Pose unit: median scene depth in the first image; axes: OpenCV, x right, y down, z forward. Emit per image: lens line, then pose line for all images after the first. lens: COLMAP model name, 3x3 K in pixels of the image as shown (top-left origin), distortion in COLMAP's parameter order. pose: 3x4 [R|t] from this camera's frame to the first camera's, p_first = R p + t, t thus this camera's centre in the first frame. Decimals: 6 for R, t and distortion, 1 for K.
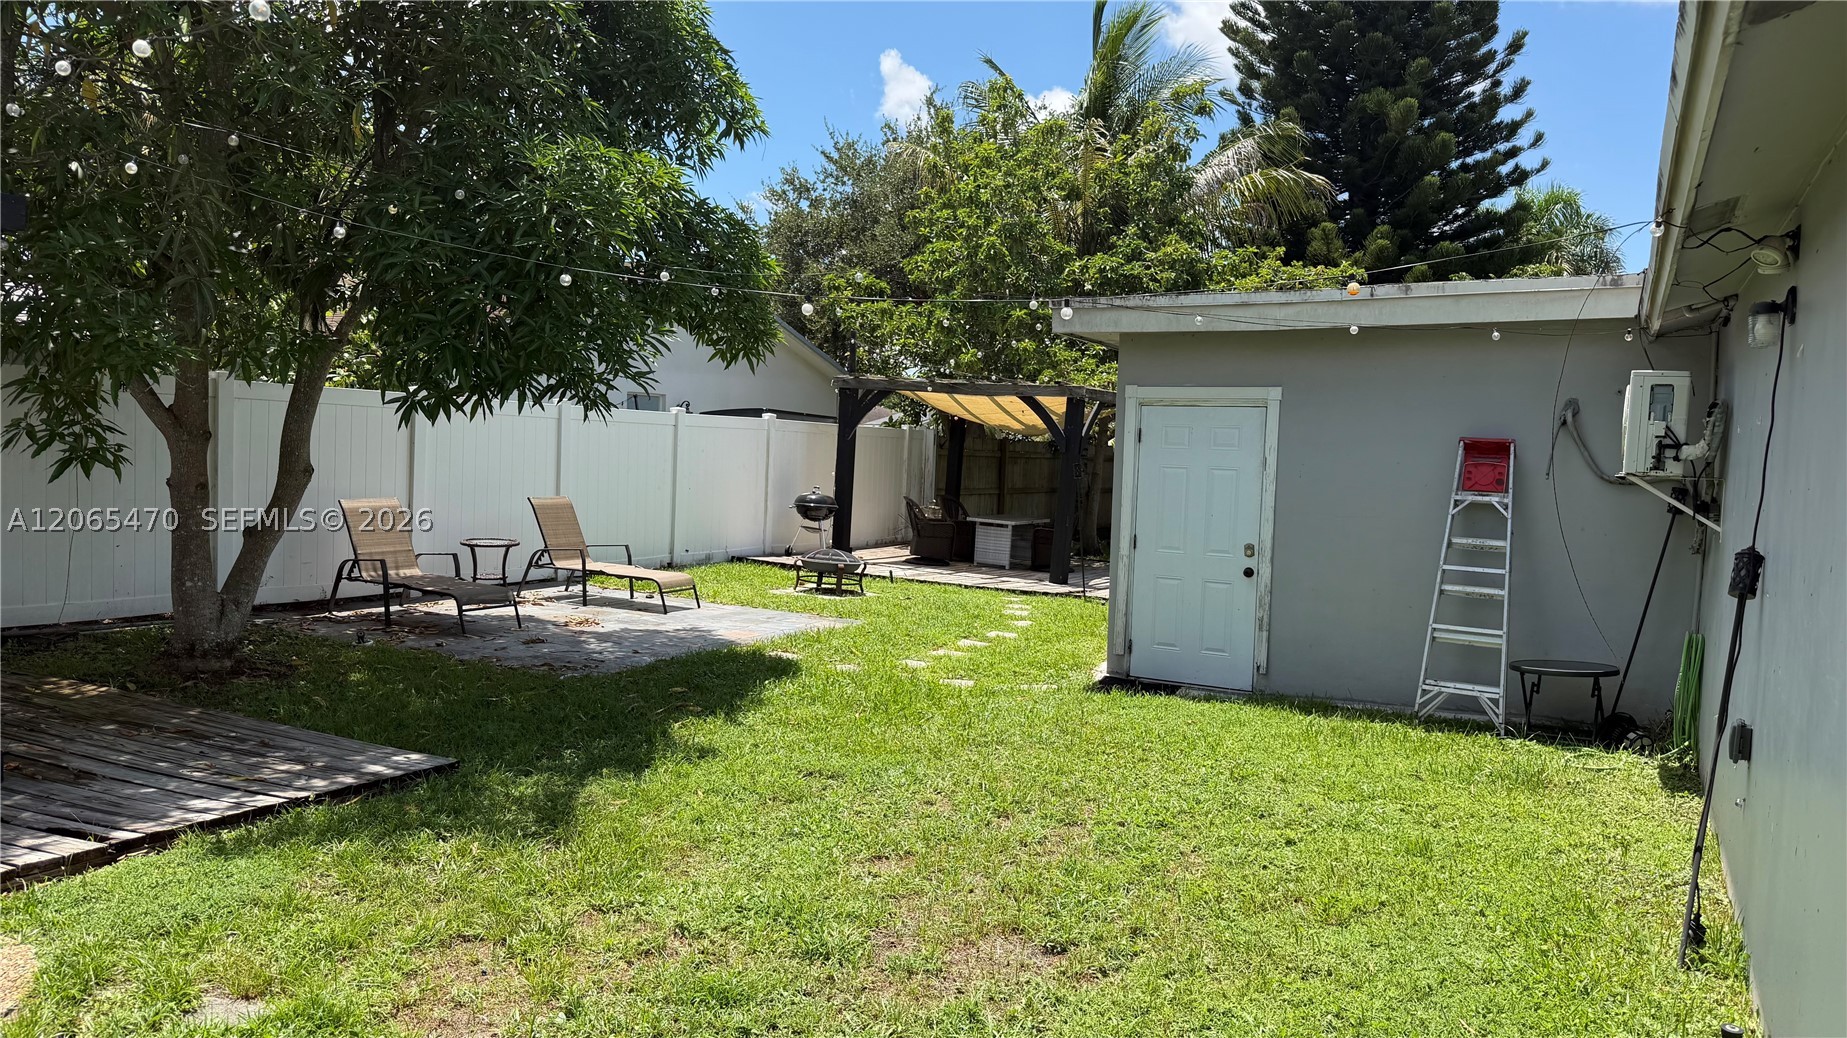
lens RADIAL K [[1278.4, 0, 925.8], [0, 1278.4, 523.7], [0, 0, 1]] dist [-0.002764, -0.020742]
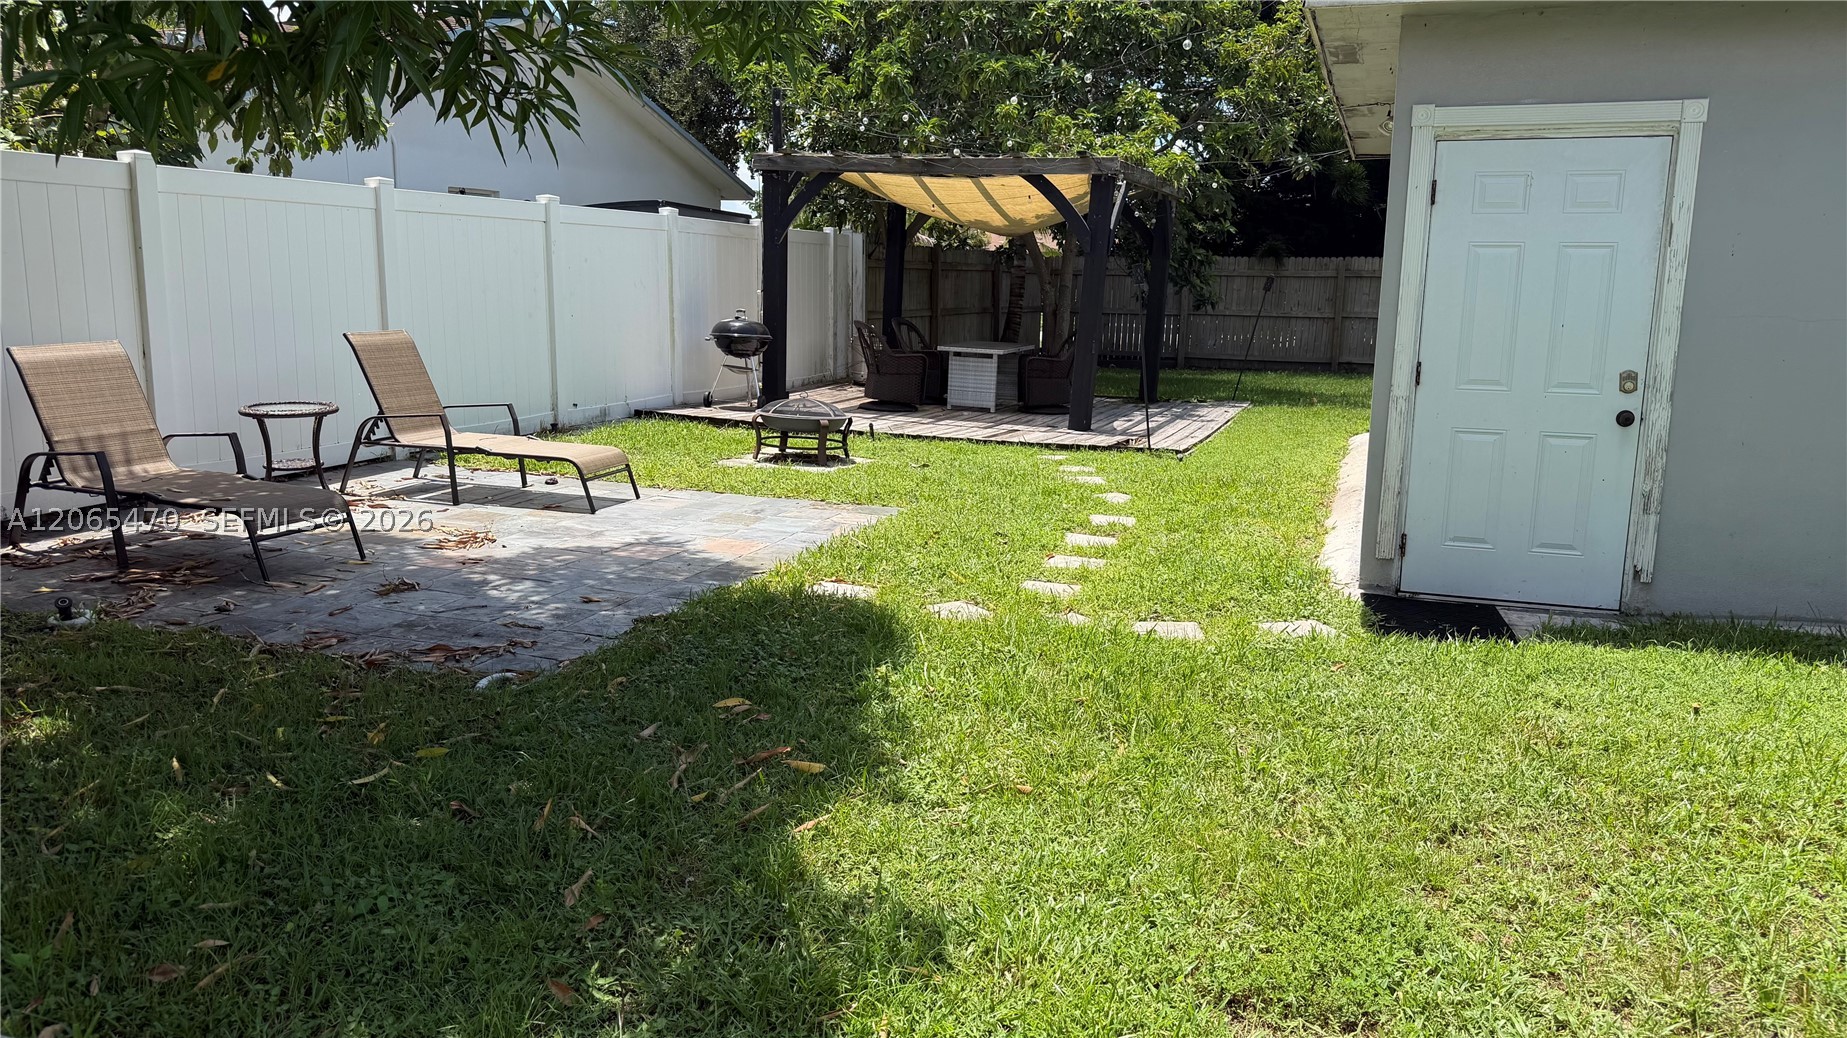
lens RADIAL K [[1278.4, 0, 885.8], [0, 1278.4, 535.6], [0, 0, 1]] dist [-0.002764, -0.020742]
pose [[0.991711, -0.049194, 0.118698, -0.126090], [0.032100, 0.989368, 0.141847, -0.002925], [-0.124414, -0.136861, 0.982746, 0.336406]]
